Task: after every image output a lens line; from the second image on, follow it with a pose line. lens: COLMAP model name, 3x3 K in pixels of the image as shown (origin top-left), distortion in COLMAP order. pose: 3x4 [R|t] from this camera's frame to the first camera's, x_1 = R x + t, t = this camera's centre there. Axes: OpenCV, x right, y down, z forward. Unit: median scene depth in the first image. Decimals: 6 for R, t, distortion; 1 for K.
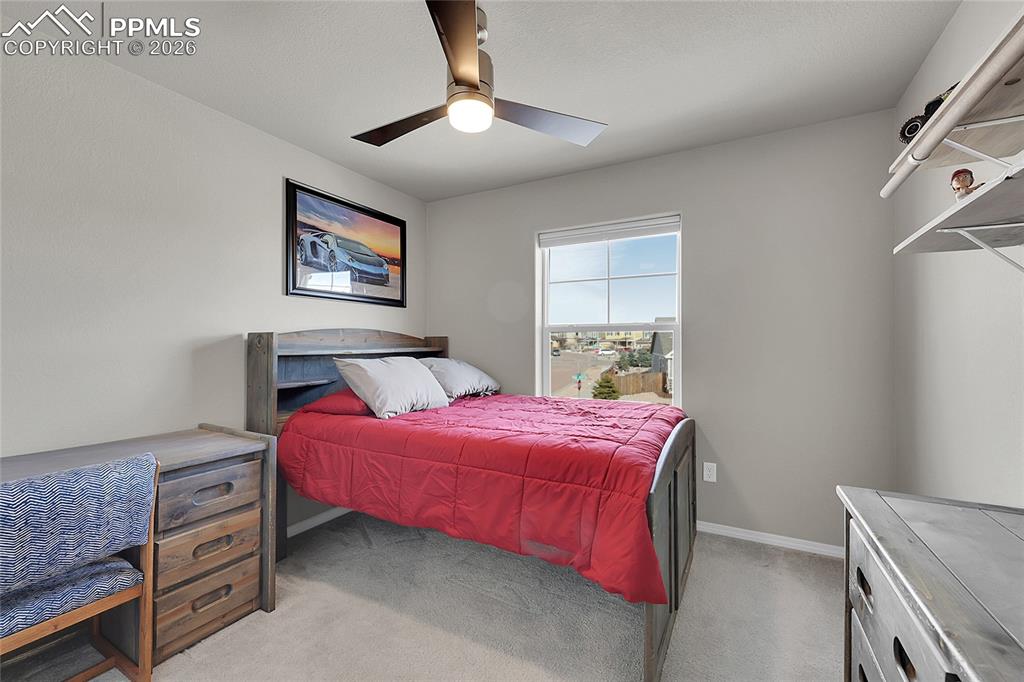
lens RADIAL K [[420.8, 0, 512.0], [0, 420.8, 341.0], [0, 0, 1]] dist [0.001256, 0.000158]
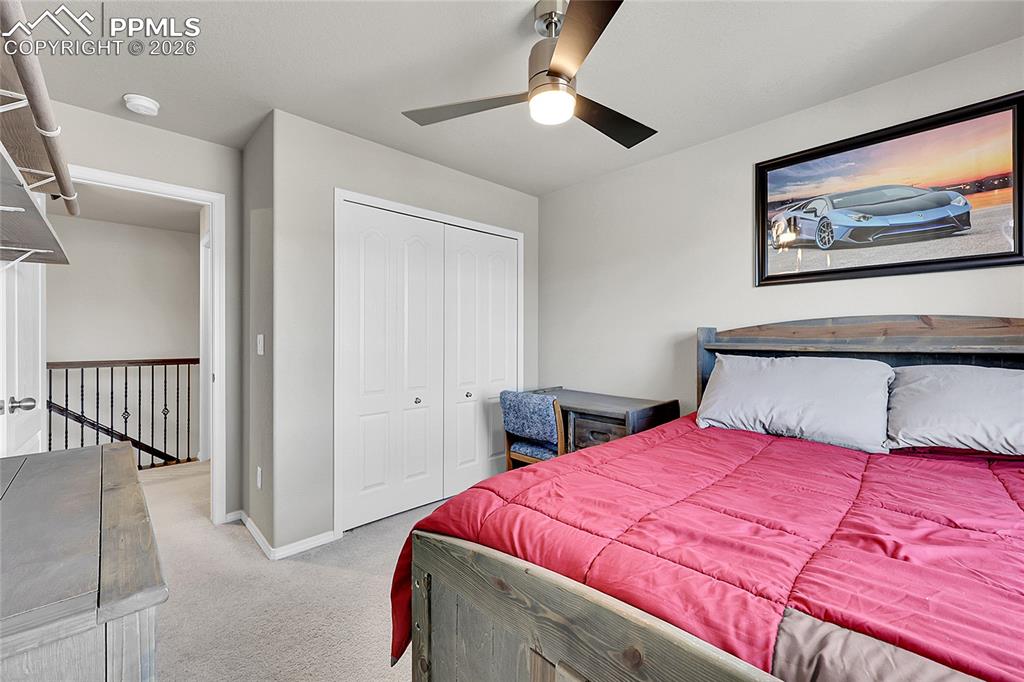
lens RADIAL K [[420.8, 0, 512.0], [0, 420.8, 341.0], [0, 0, 1]] dist [0.001256, 0.000158]
pose [[-0.302710, 0.013788, -0.952983, 0.506695], [0.013849, 0.999853, 0.010067, -0.002311], [0.952982, -0.010151, -0.302857, 0.702553]]
